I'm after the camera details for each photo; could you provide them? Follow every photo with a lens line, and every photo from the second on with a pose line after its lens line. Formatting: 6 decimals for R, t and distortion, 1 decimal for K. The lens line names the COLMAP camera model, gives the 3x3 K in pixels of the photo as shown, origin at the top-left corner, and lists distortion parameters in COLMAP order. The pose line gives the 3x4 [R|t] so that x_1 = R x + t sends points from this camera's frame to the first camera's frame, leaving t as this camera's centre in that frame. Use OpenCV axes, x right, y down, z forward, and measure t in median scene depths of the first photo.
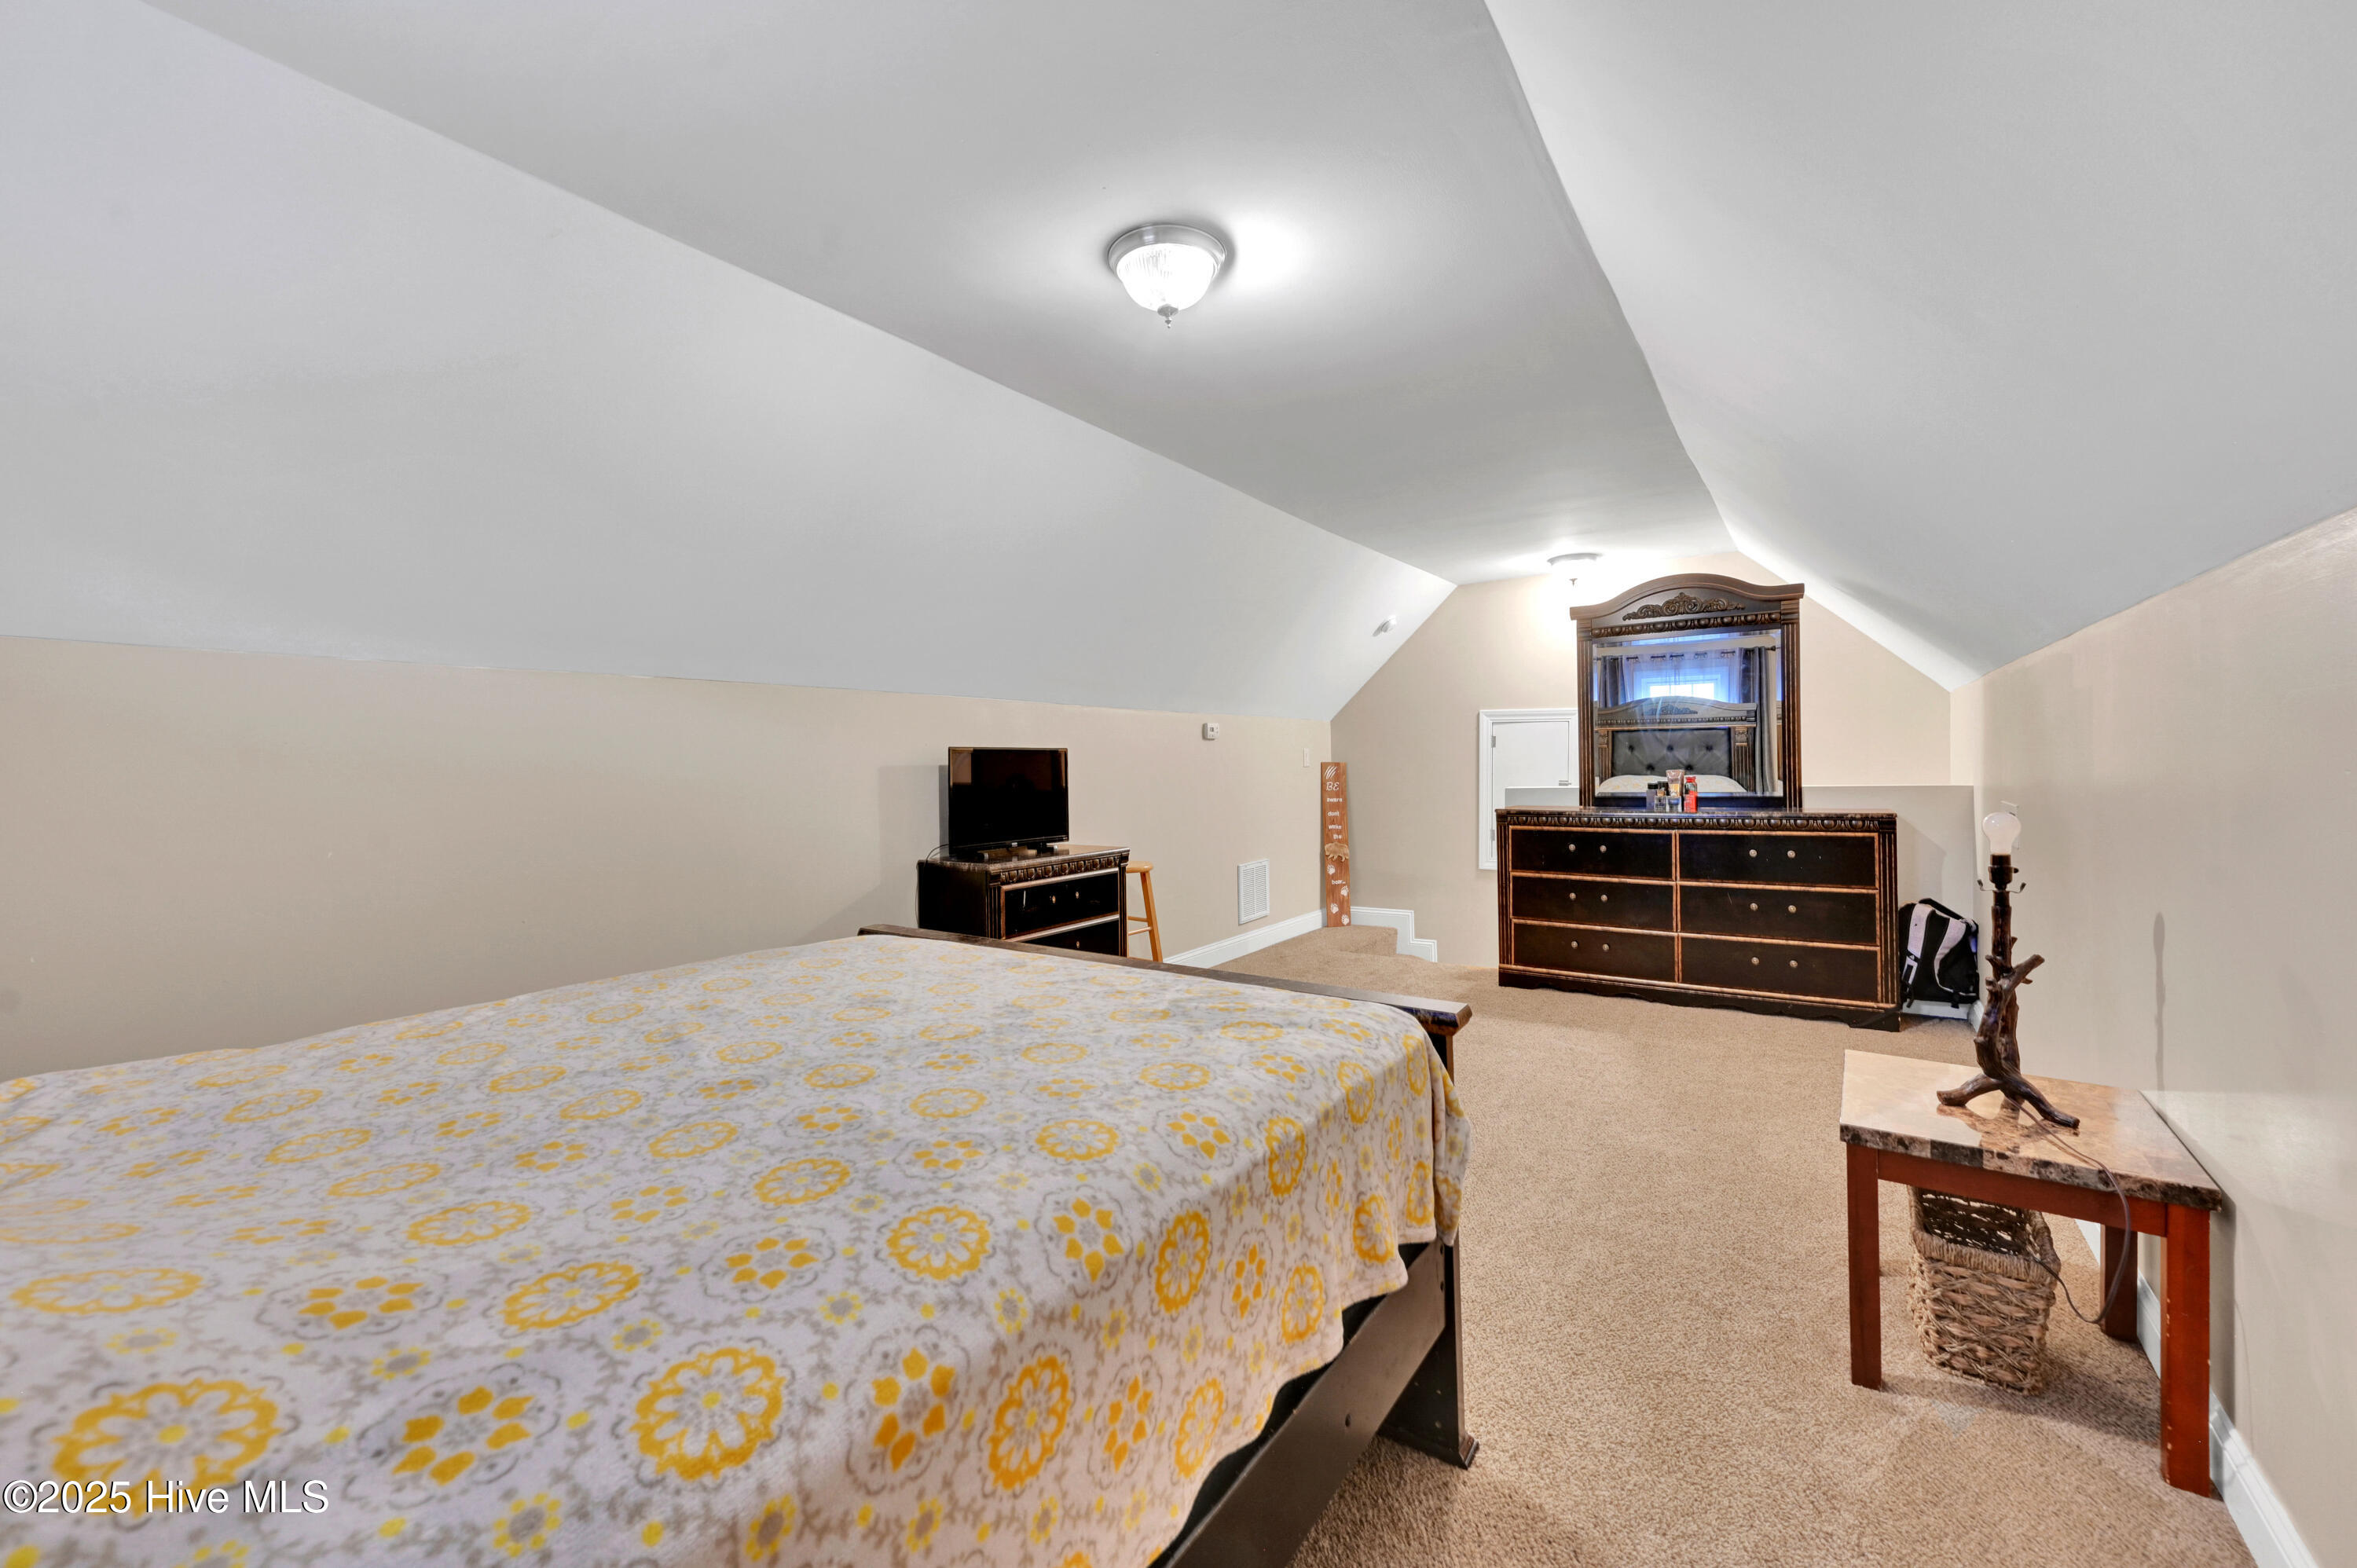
lens RADIAL K [[931.6, 0, 1181.0], [0, 931.6, 761.7], [0, 0, 1]] dist [-0.001281, -0.000060]
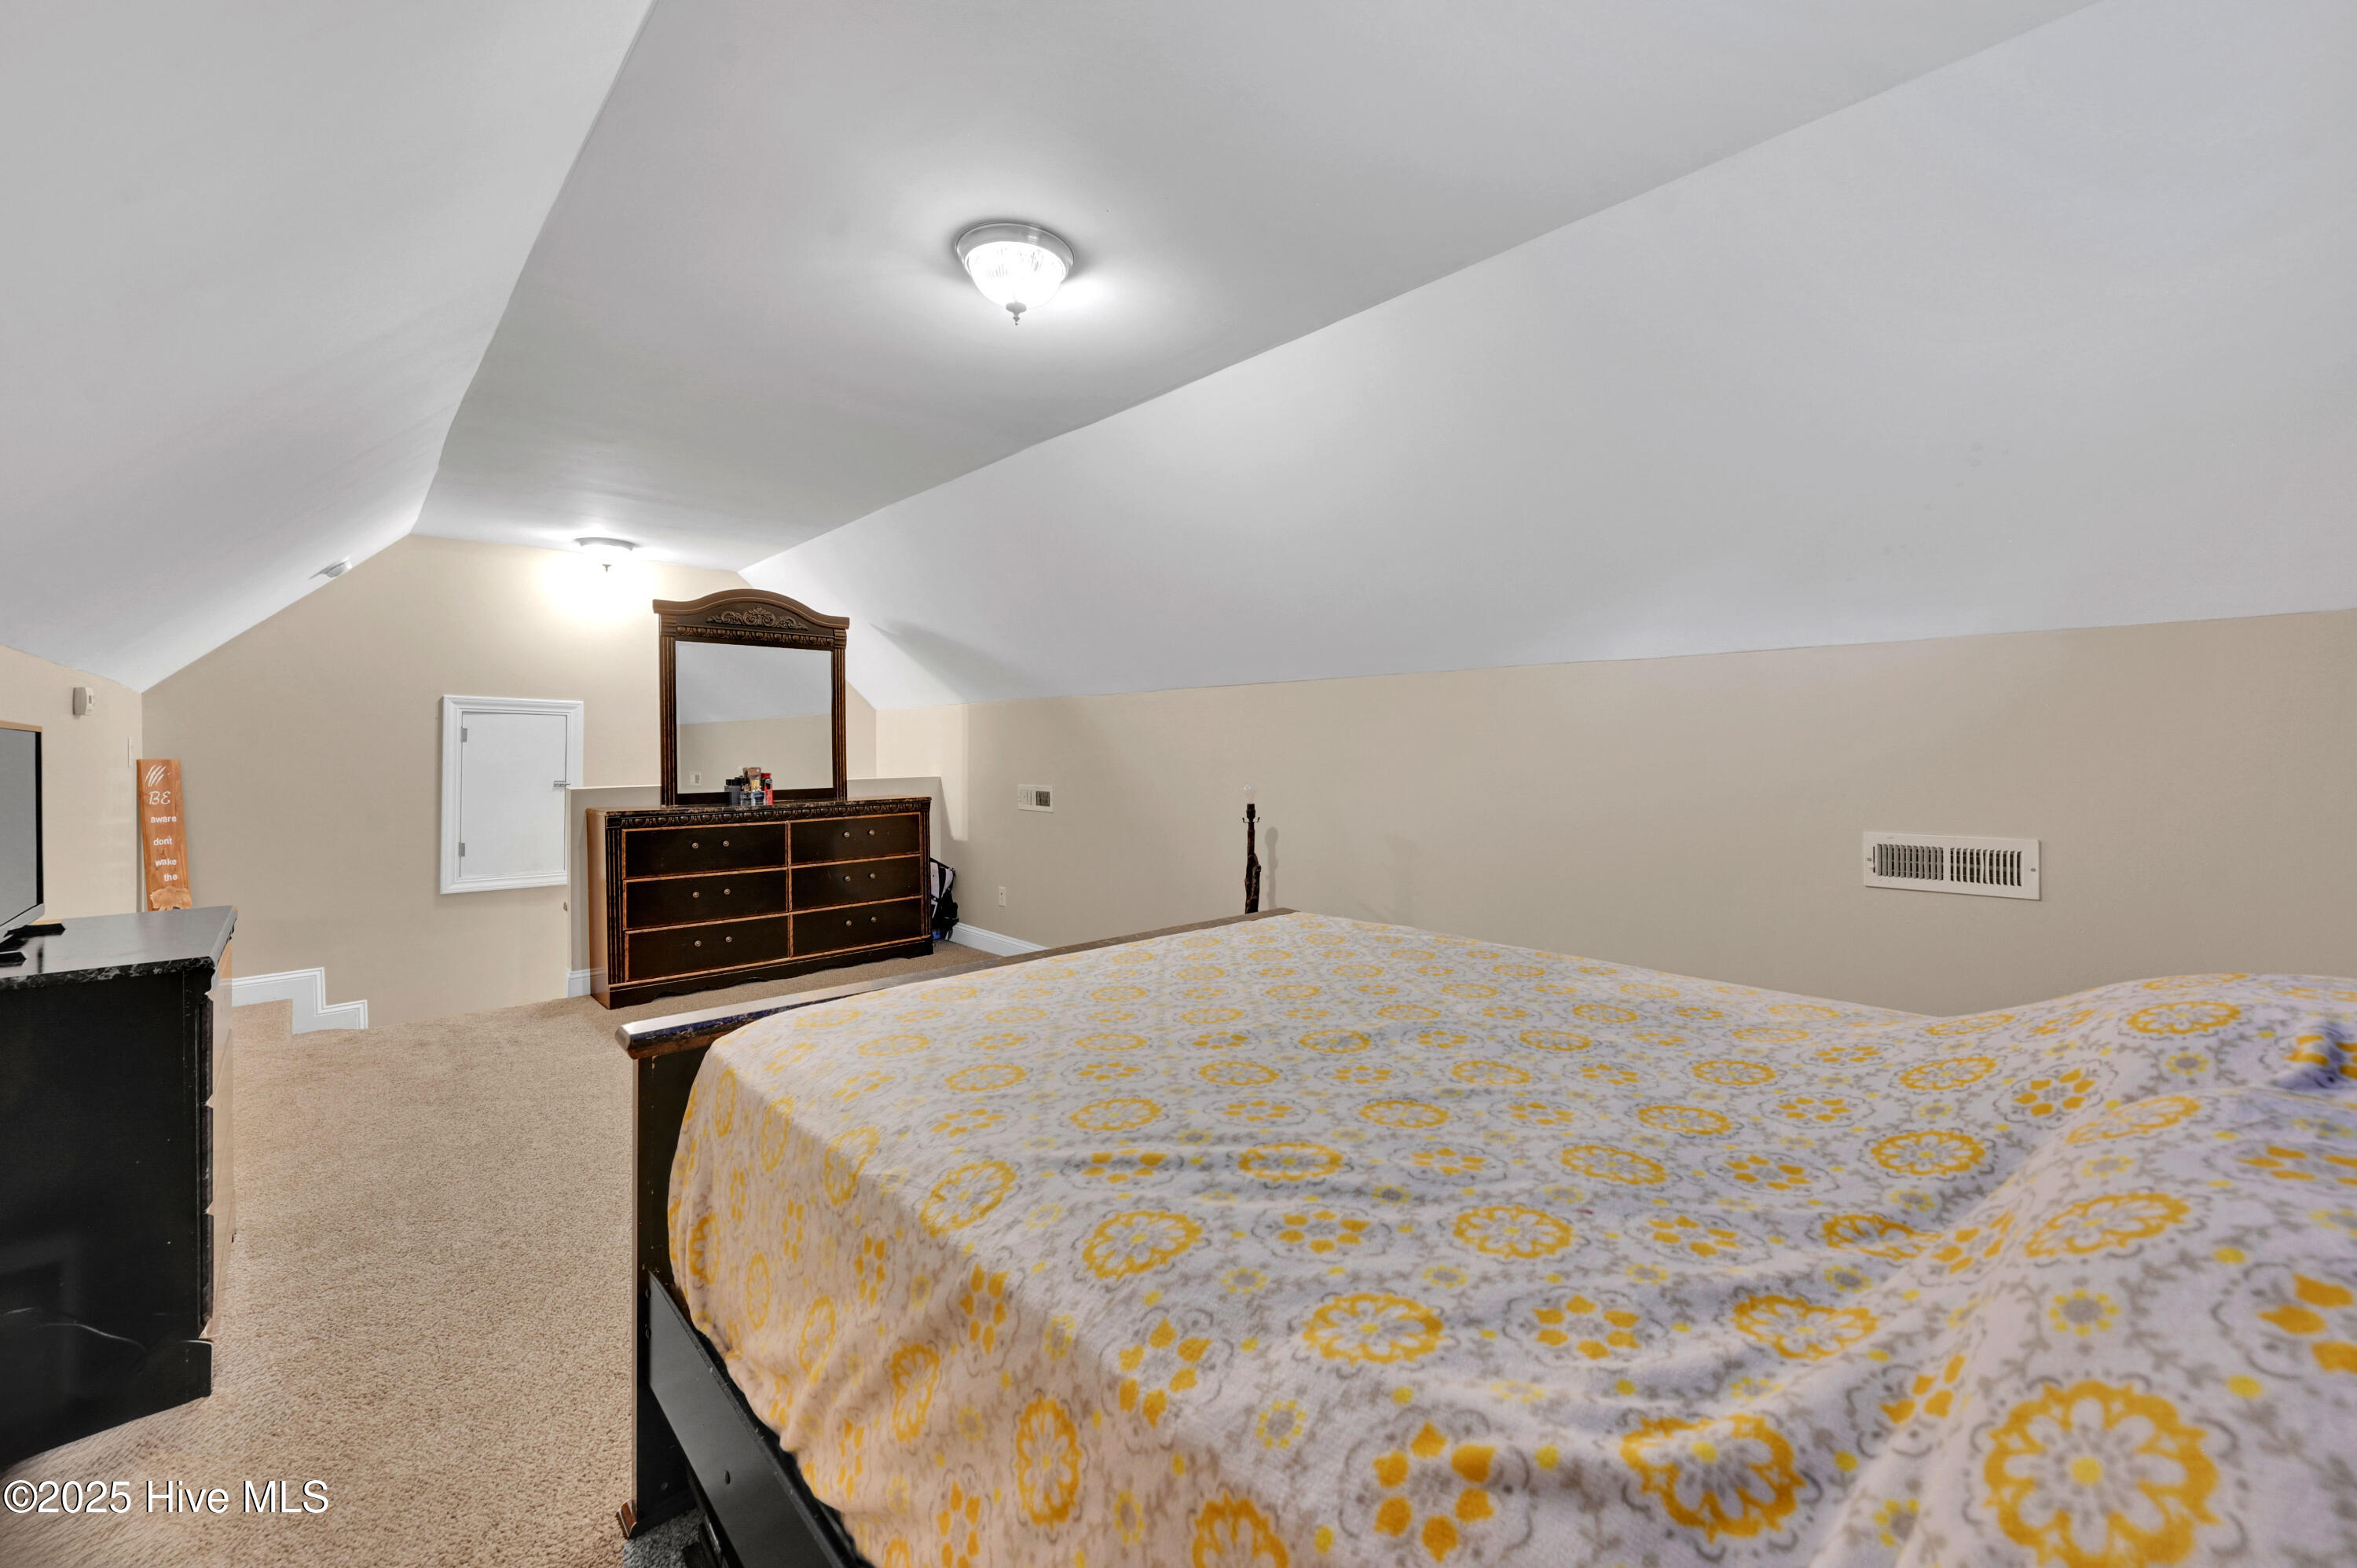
lens RADIAL K [[931.6, 0, 1181.0], [0, 931.6, 761.7], [0, 0, 1]] dist [-0.001281, -0.000060]
pose [[0.219028, 0.001367, 0.975718, -0.448189], [-0.000204, 0.999999, -0.001355, 0.003886], [-0.975719, 0.000098, 0.219028, 0.286605]]
